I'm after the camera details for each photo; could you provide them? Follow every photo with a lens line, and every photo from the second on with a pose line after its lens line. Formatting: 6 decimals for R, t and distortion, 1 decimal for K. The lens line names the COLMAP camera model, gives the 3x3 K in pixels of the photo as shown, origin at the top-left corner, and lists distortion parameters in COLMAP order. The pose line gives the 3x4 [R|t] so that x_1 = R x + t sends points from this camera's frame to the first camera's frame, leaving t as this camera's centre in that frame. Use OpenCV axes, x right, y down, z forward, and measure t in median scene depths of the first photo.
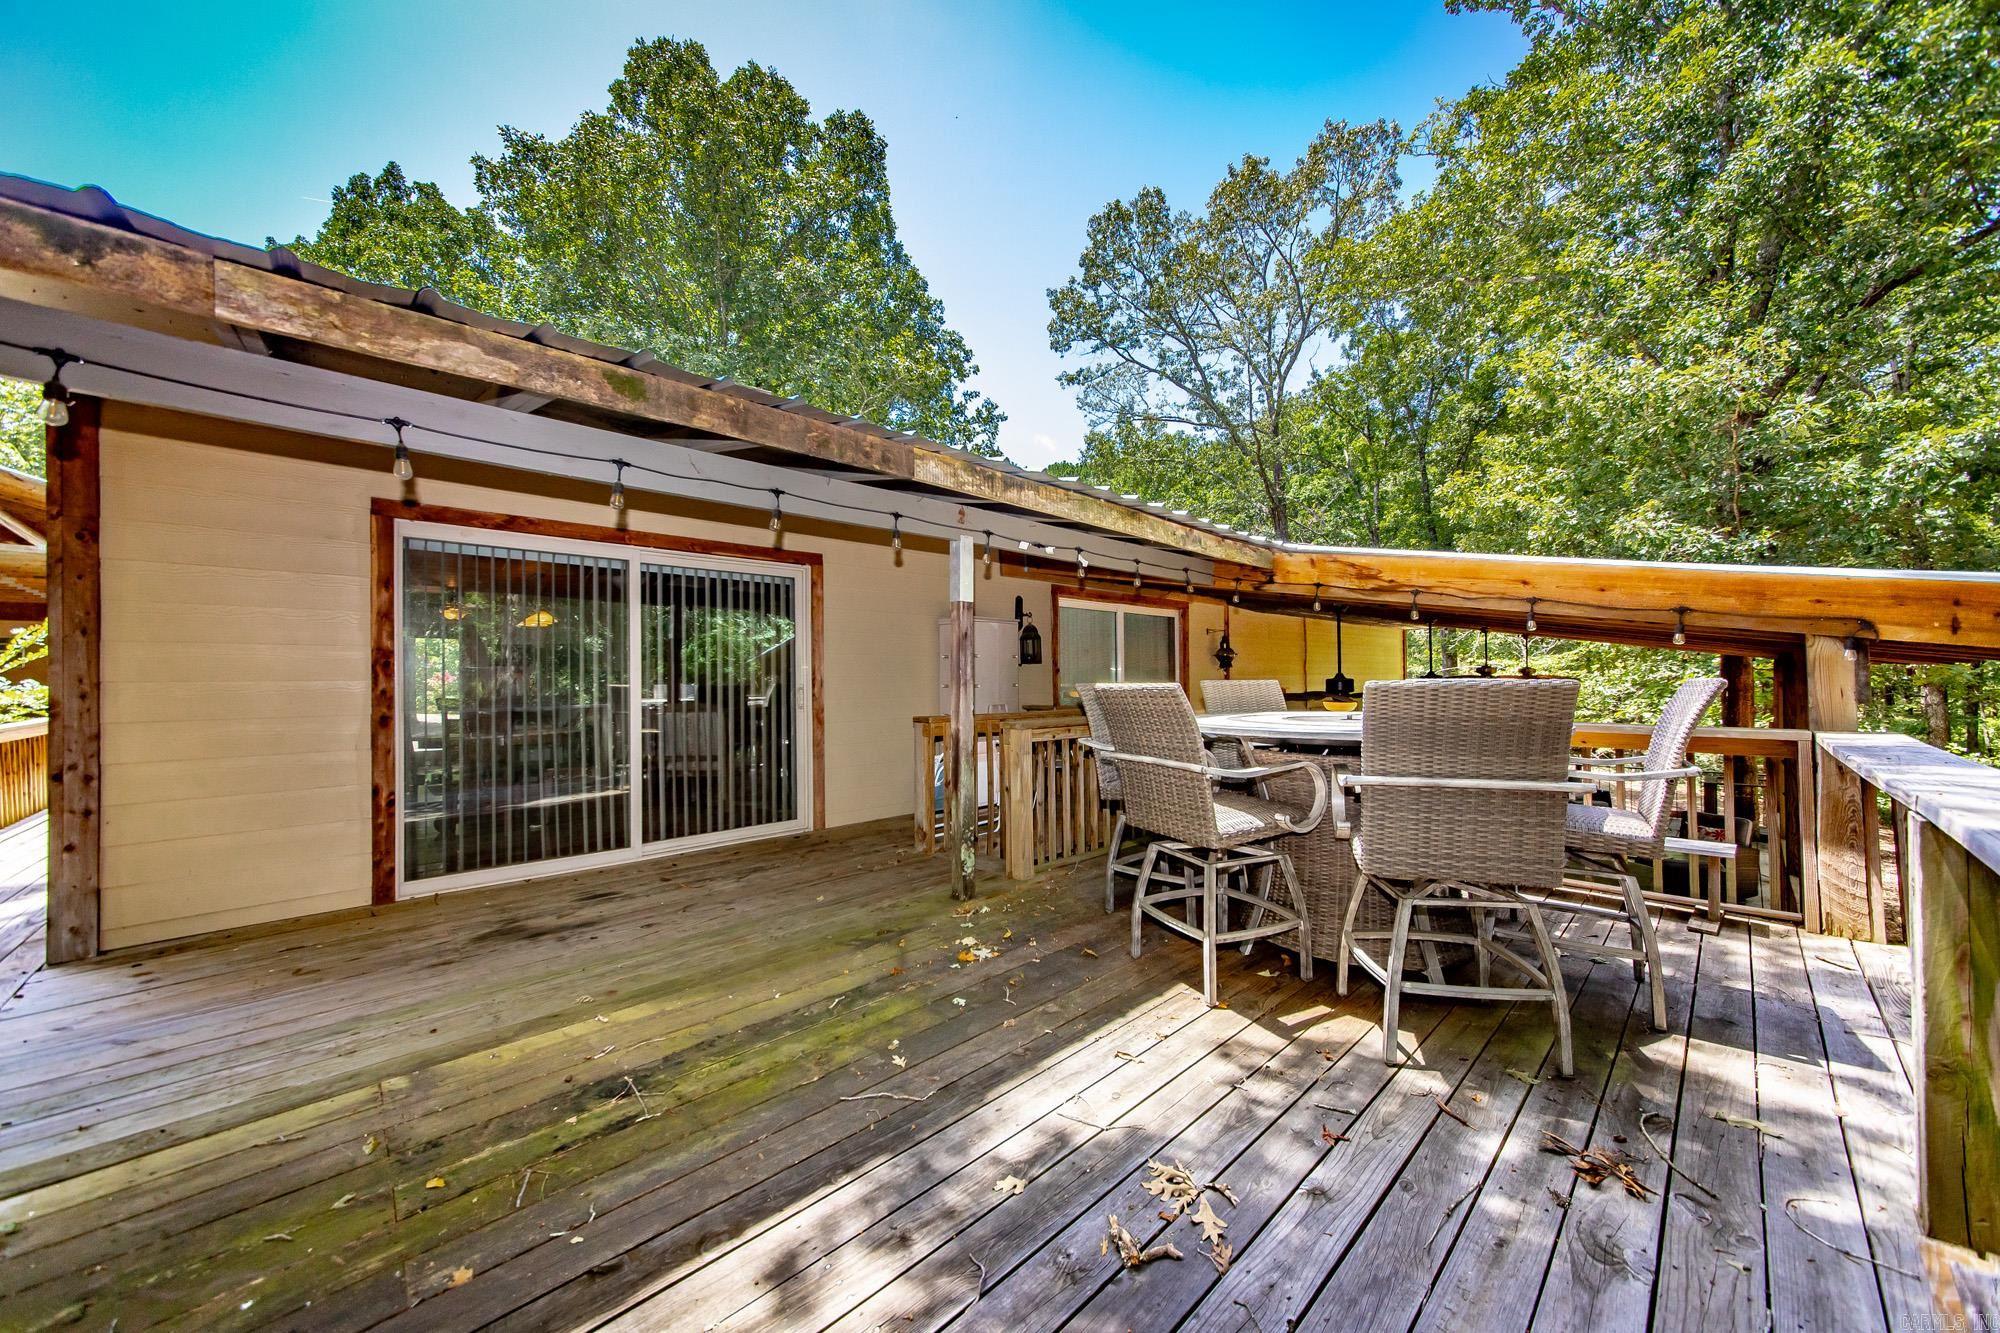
lens RADIAL K [[708.2, 0, 1006.8], [0, 708.2, 670.0], [0, 0, 1]] dist [-0.000548, -0.000100]
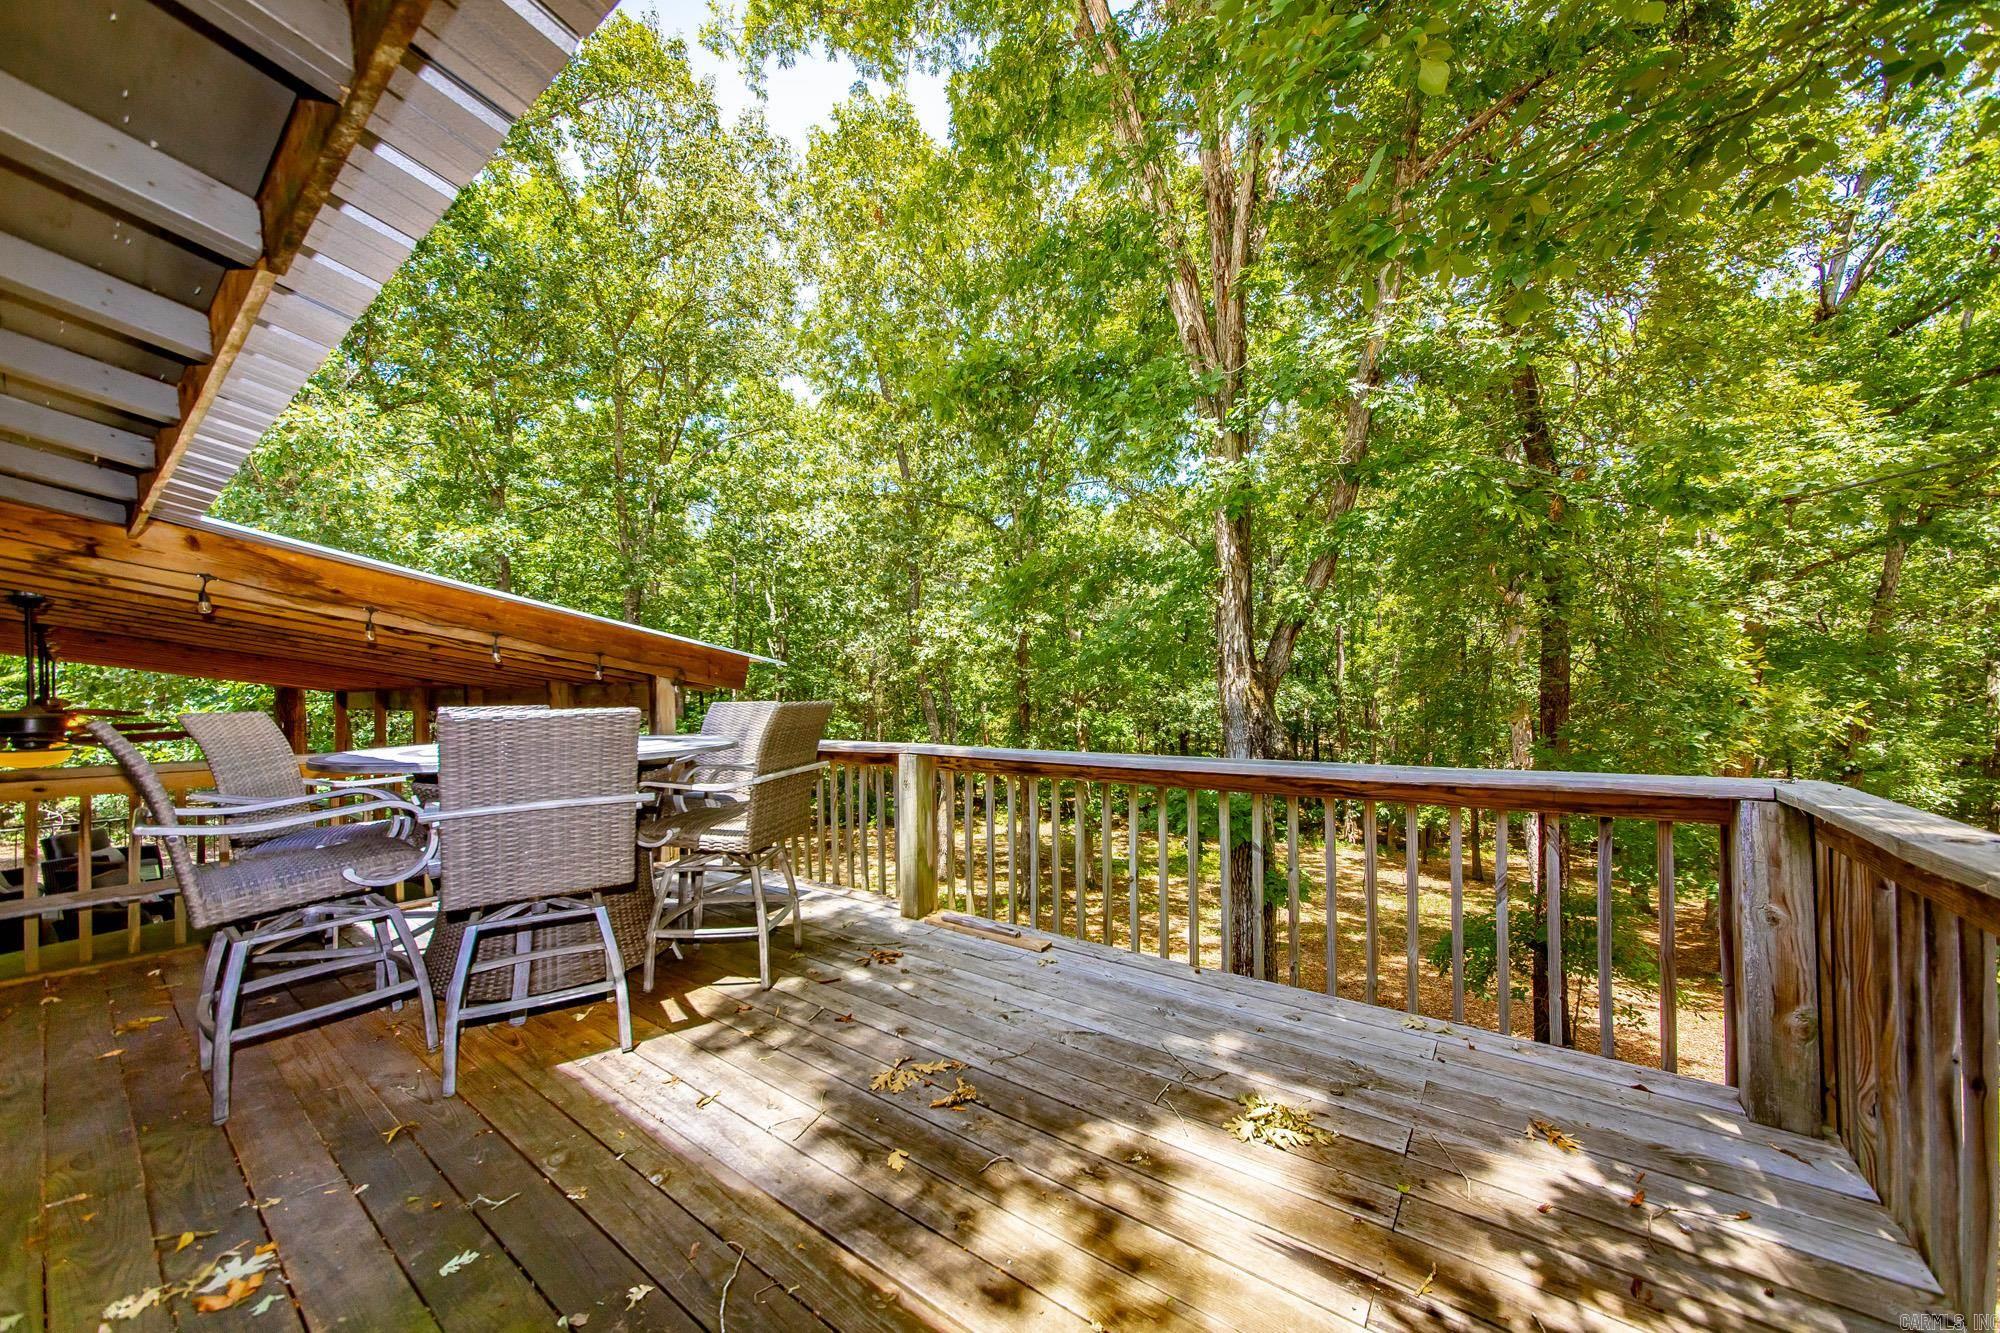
lens RADIAL K [[708.2, 0, 1006.9], [0, 708.2, 677.7], [0, 0, 1]] dist [-0.000548, -0.000100]
pose [[-0.144840, 0.024784, 0.989145, -0.860291], [0.011377, 0.999662, -0.023381, 0.010842], [-0.989390, 0.007867, -0.145073, 0.748819]]
